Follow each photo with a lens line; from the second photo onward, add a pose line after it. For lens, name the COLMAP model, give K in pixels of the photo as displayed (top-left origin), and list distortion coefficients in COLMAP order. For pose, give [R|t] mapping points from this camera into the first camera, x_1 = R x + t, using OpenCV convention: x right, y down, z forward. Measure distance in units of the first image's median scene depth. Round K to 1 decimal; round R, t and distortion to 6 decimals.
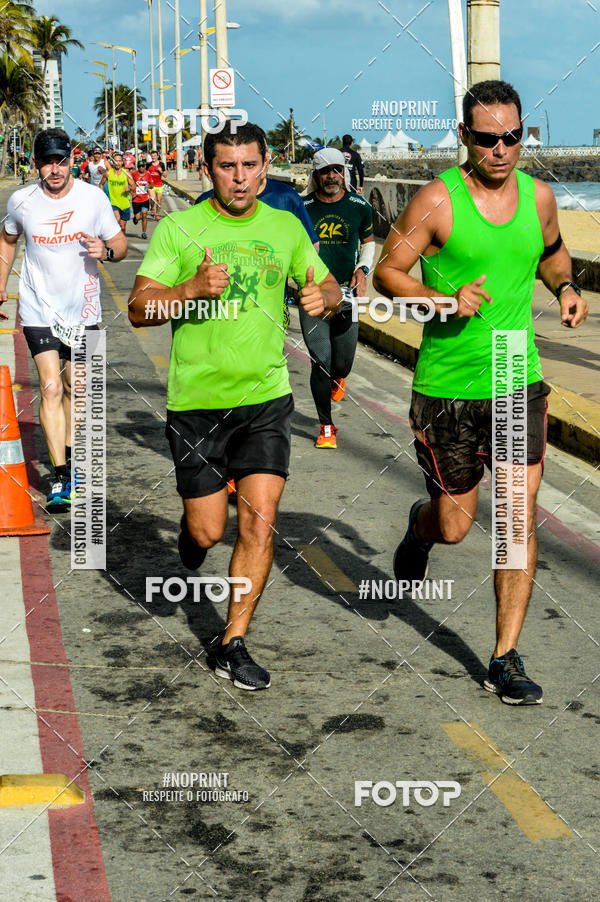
lens RADIAL K [[3072.2, 0, 300.0], [0, 3072.2, 451.0], [0, 0, 1]] dist [-0.329563, 0.459092]
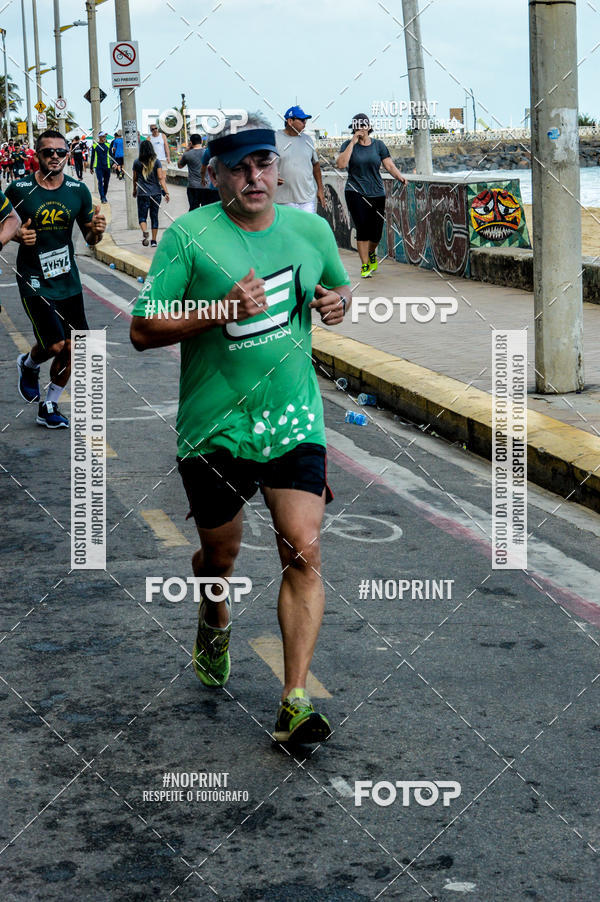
lens RADIAL K [[2532.4, 0, 300.0], [0, 2532.4, 451.0], [0, 0, 1]] dist [0.003197, -0.060955]
pose [[0.996833, -0.030879, 0.073283, -0.064735], [0.029203, 0.999289, 0.023838, -0.061654], [-0.073967, -0.021622, 0.997026, 0.649980]]
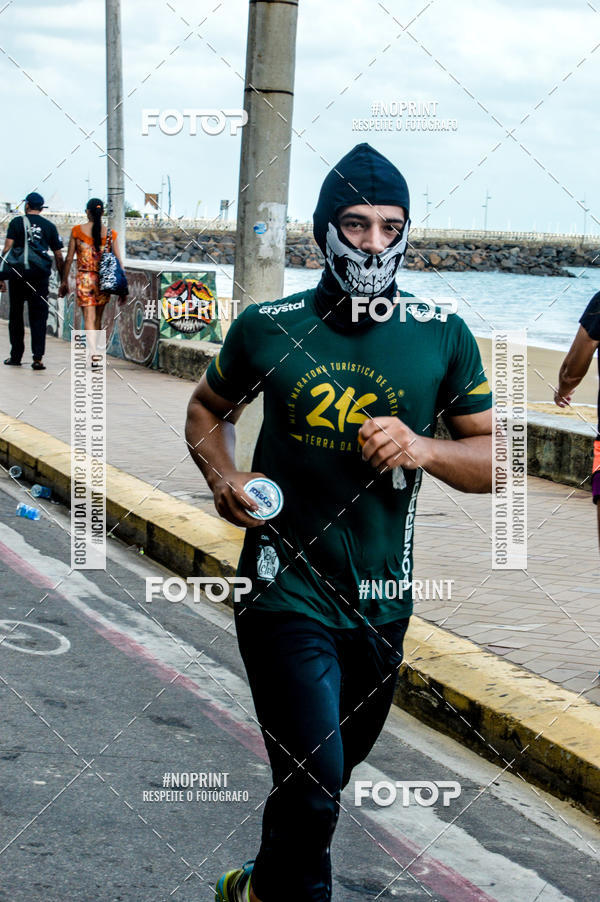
lens RADIAL K [[2476.8, 0, 300.0], [0, 2476.8, 451.0], [0, 0, 1]] dist [-0.042940, 0.196584]
pose [[0.977706, 0.046910, 0.204669, -0.059493], [-0.046134, 0.998899, -0.008562, -0.068684], [-0.204846, -0.001071, 0.978794, 0.723101]]
